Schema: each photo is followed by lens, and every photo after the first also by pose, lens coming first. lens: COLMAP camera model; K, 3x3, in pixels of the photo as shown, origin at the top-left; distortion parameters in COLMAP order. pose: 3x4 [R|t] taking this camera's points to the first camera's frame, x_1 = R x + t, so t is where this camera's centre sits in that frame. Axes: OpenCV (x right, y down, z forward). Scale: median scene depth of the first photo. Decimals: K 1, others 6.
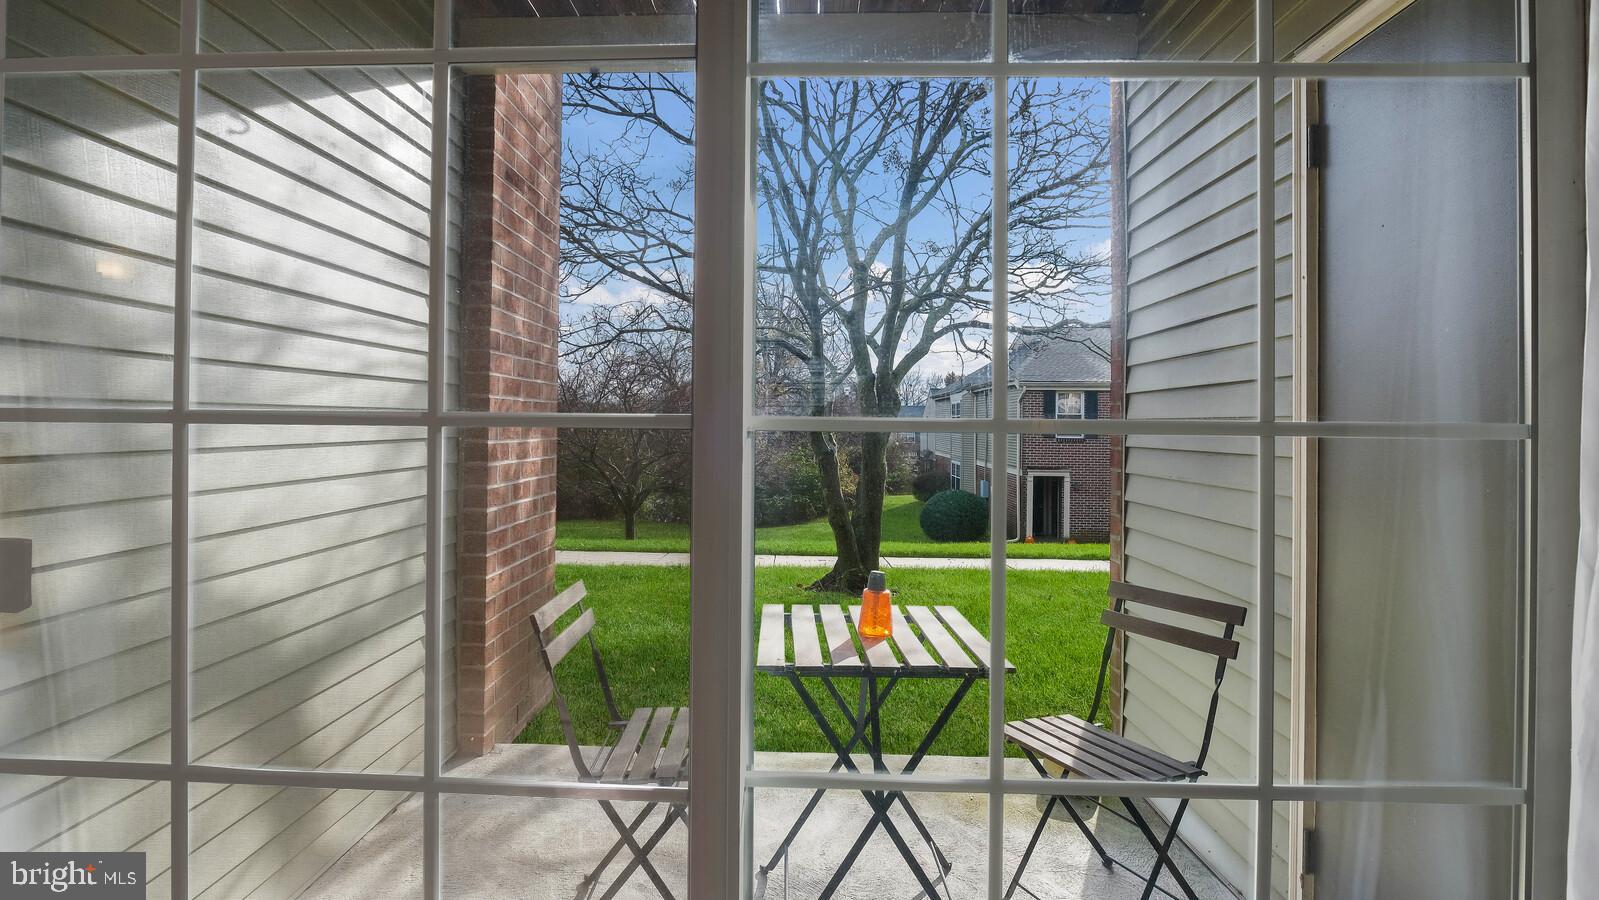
lens RADIAL K [[688.3, 0, 796.2], [0, 688.3, 423.3], [0, 0, 1]] dist [0.000405, 0.000747]
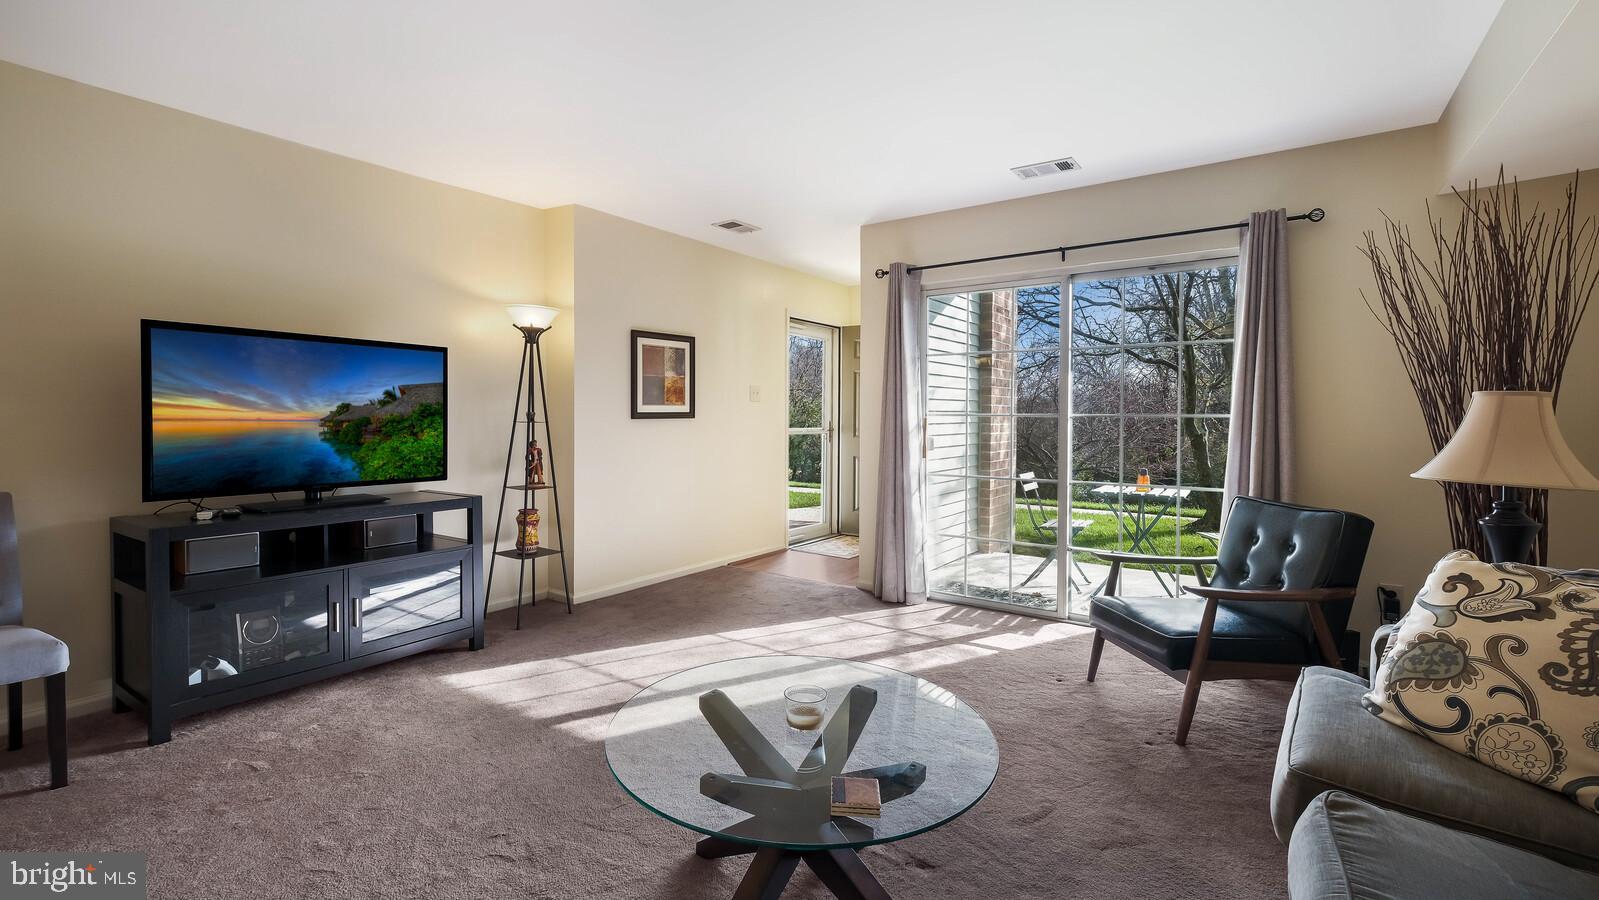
lens RADIAL K [[706.7, 0, 801.0], [0, 706.7, 432.4], [0, 0, 1]] dist [-0.000848, 0.000086]
pose [[0.827963, 0.006454, -0.560746, 0.397286], [0.006104, 0.999771, 0.020520, 0.000371], [0.560750, -0.020413, 0.827733, -1.438397]]
